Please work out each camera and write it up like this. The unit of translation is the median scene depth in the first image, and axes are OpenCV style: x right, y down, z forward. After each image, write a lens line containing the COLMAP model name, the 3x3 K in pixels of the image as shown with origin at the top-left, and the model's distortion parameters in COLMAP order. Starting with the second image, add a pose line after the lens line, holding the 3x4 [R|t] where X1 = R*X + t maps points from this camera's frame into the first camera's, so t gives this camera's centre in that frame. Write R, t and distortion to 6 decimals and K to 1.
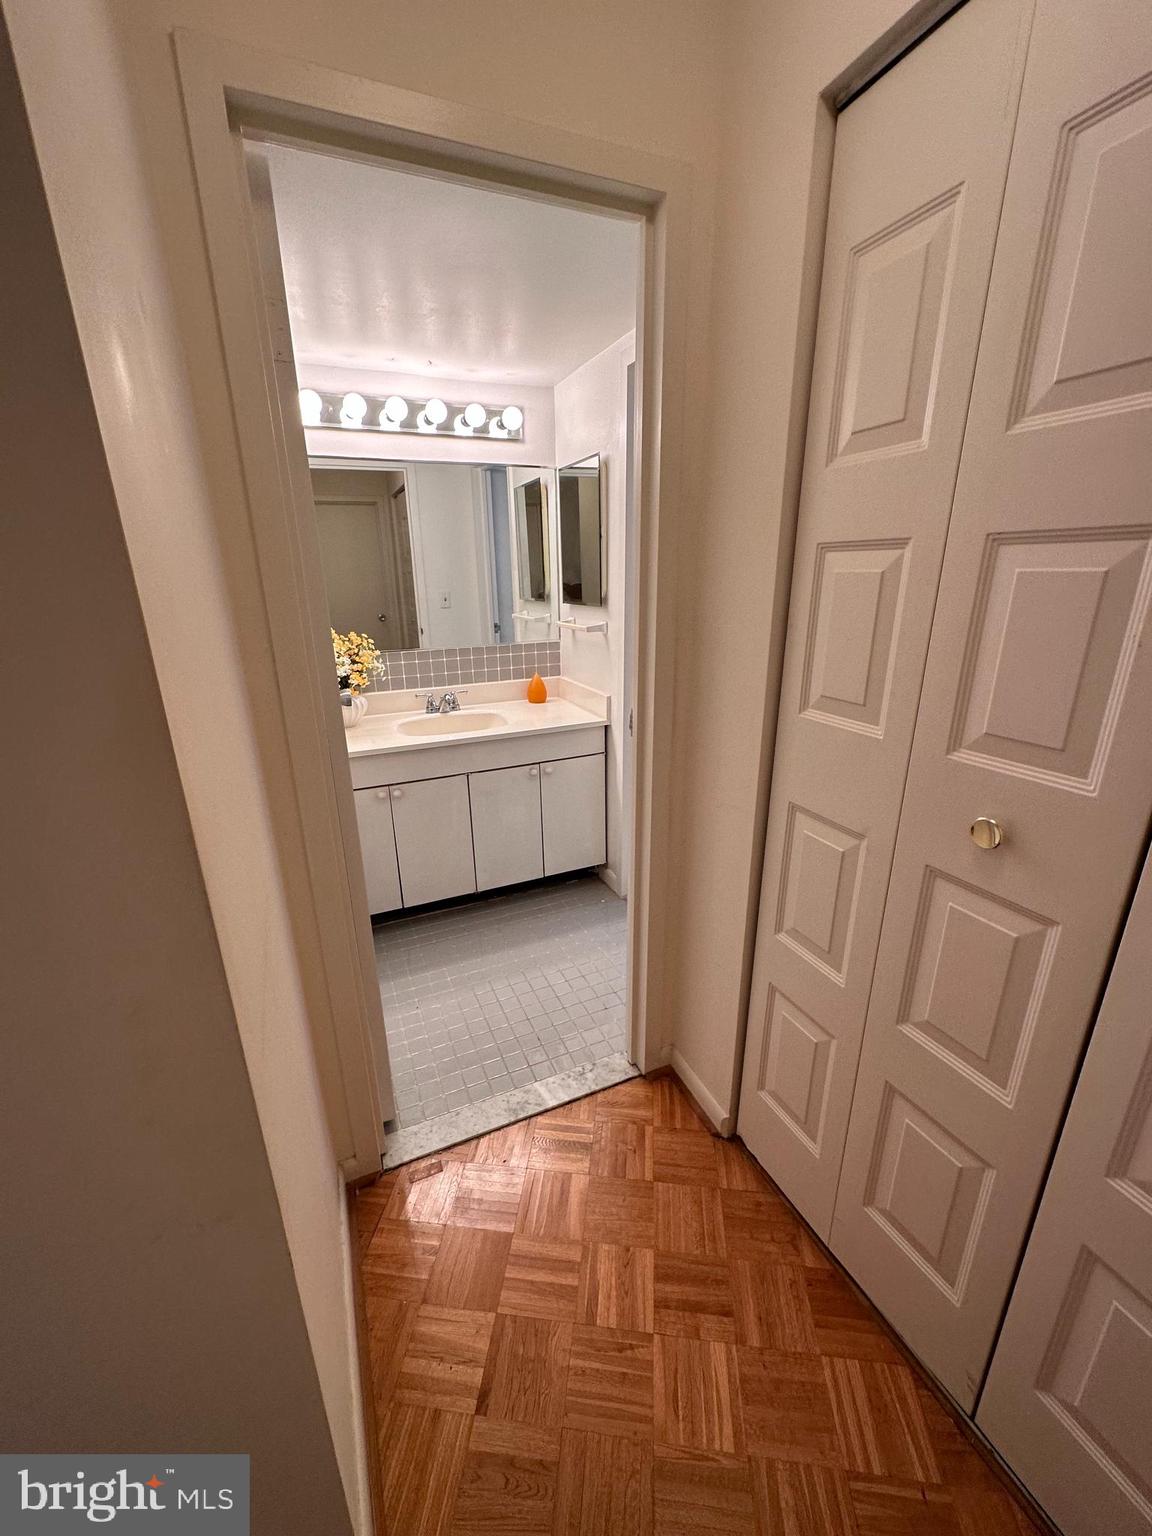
lens RADIAL K [[612.1, 0, 567.9], [0, 612.1, 771.0], [0, 0, 1]] dist [-0.000661, 0.000127]
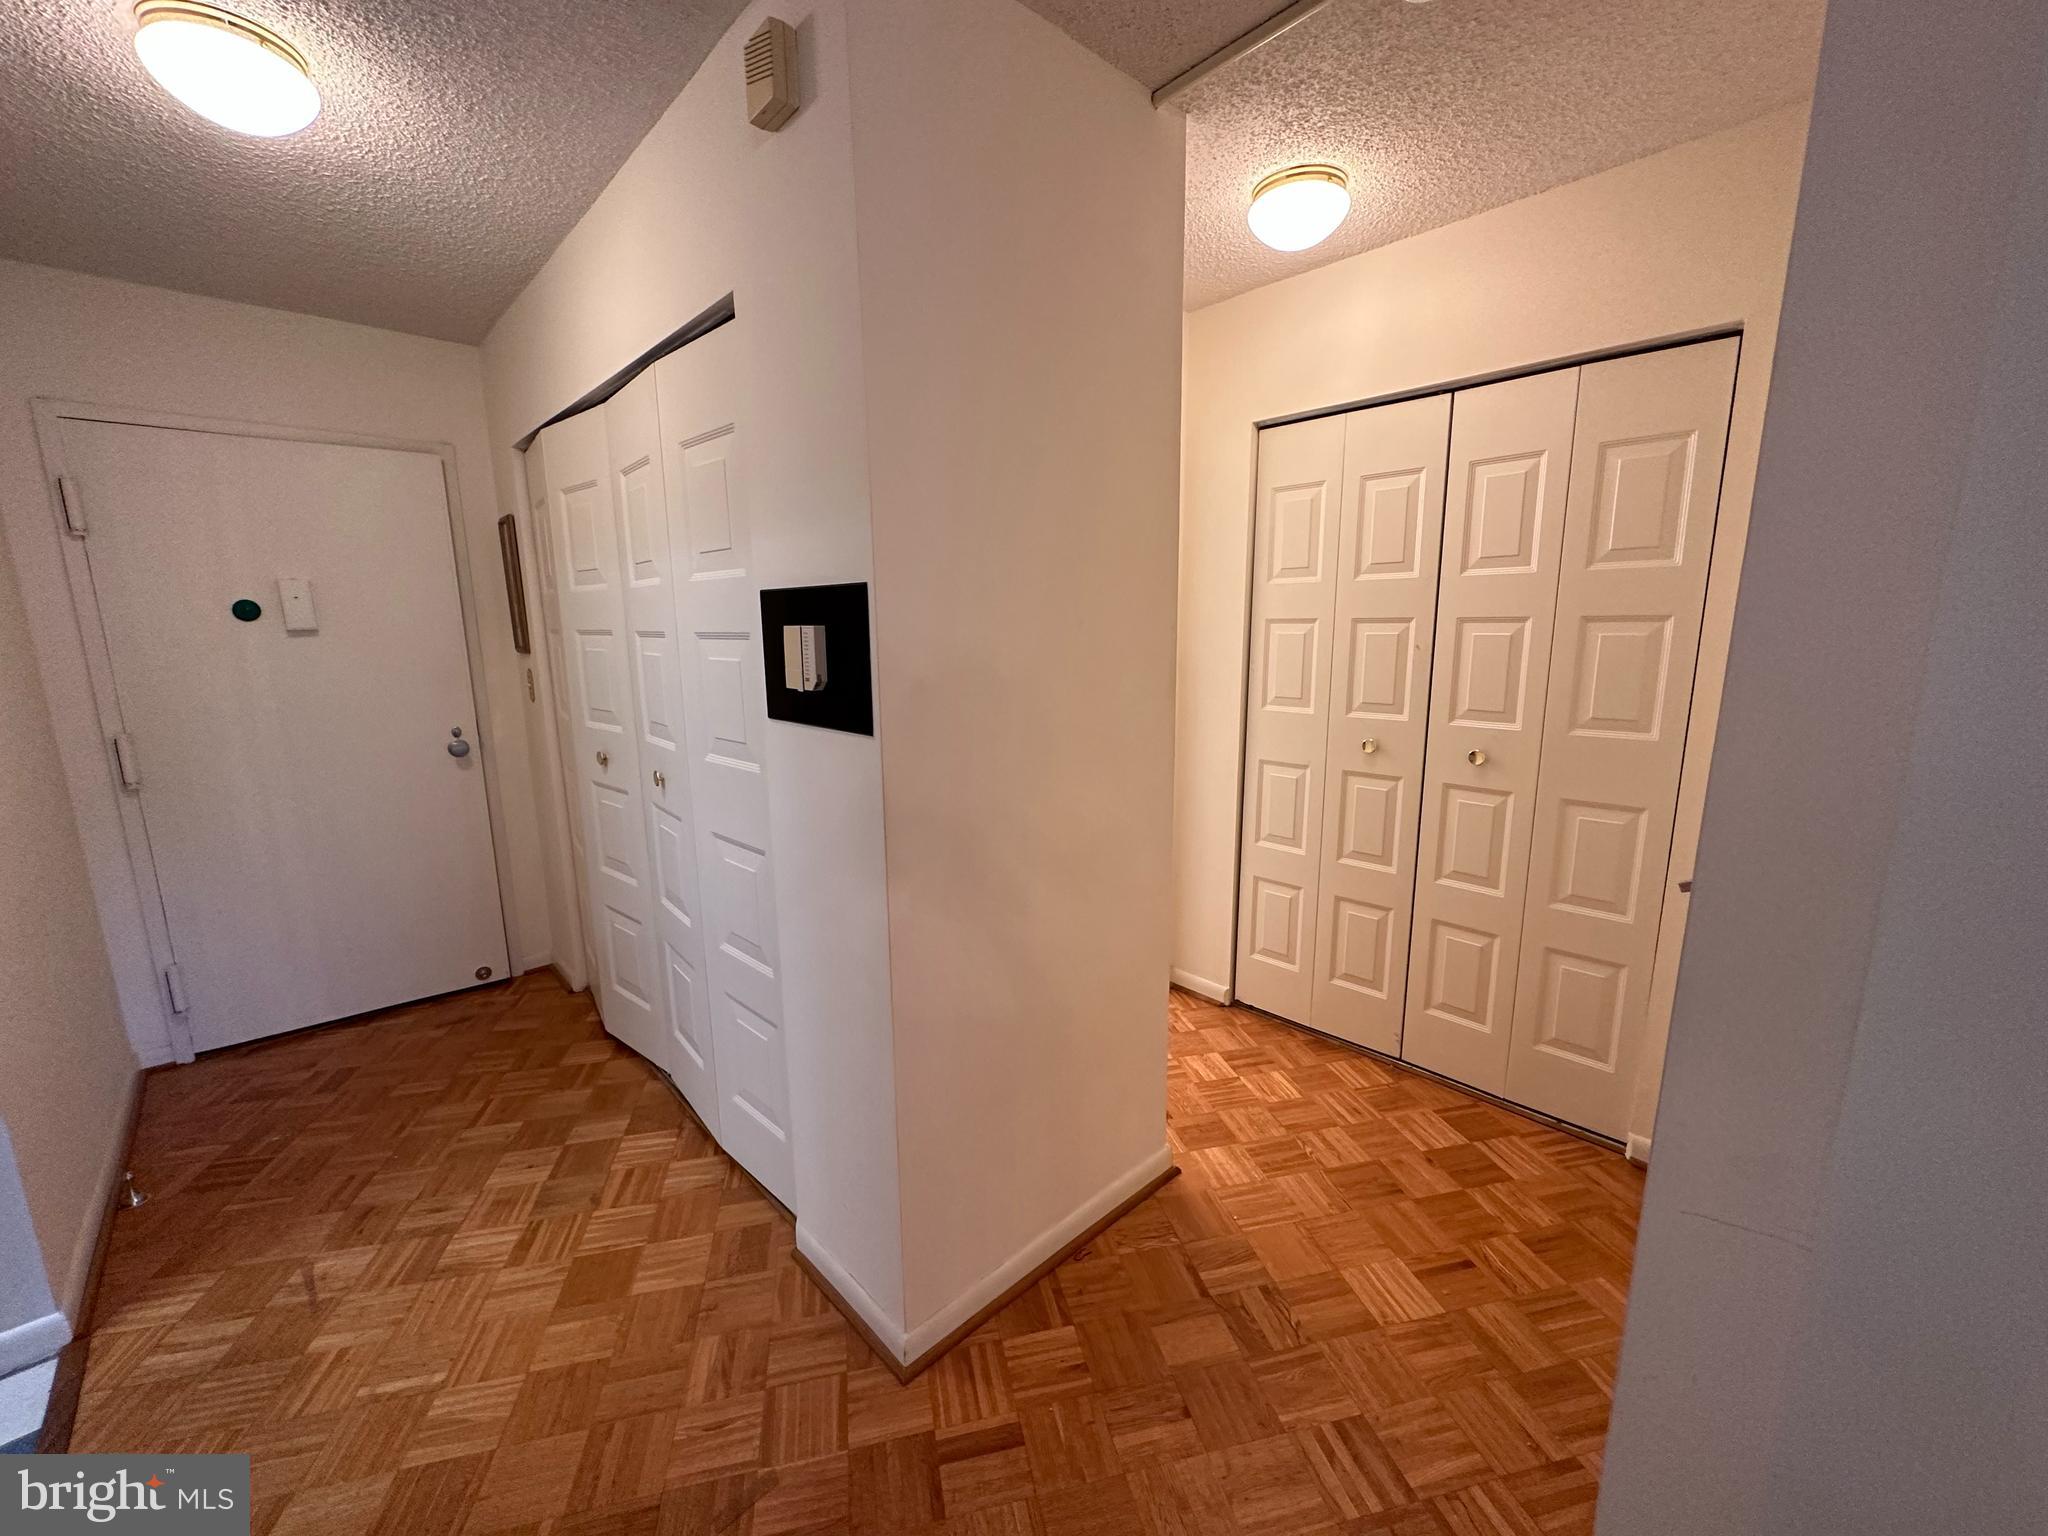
lens RADIAL K [[816.2, 0, 1023.1], [0, 816.2, 770.7], [0, 0, 1]] dist [-0.000661, 0.000127]
pose [[0.941161, -0.058532, 0.332851, -1.251740], [0.102030, 0.988143, -0.114731, 0.334039], [-0.322189, 0.141941, 0.935974, -1.144006]]
